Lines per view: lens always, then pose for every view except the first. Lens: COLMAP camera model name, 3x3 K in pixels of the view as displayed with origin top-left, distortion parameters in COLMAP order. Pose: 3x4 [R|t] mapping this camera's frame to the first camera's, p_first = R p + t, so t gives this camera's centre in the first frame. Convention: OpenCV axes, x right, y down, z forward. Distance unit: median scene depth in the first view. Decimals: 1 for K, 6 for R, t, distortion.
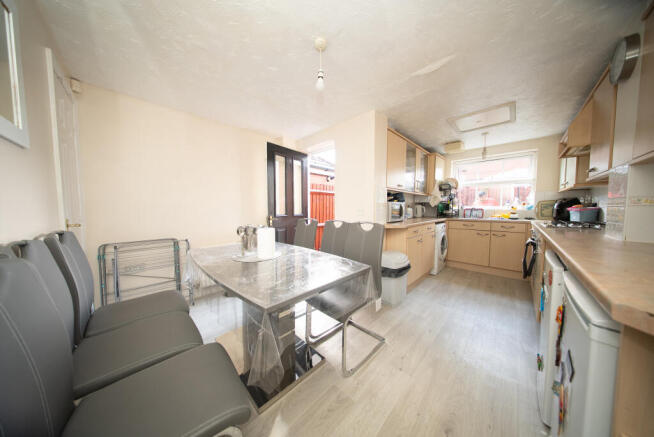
lens RADIAL K [[192.1, 0, 327.2], [0, 192.1, 218.0], [0, 0, 1]] dist [0.005320, -0.000322]
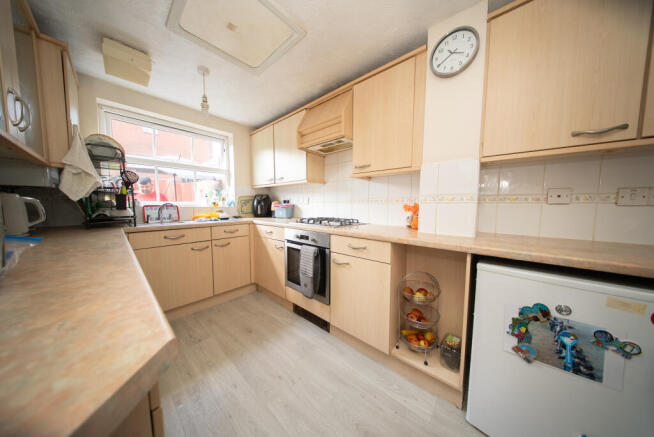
lens RADIAL K [[192.1, 0, 326.6], [0, 192.1, 218.4], [0, 0, 1]] dist [0.005320, -0.000322]
pose [[-0.058025, -0.074188, 0.995555, 0.184748], [0.051689, 0.995674, 0.077210, -0.032640], [-0.996976, 0.055940, -0.053939, 0.605334]]
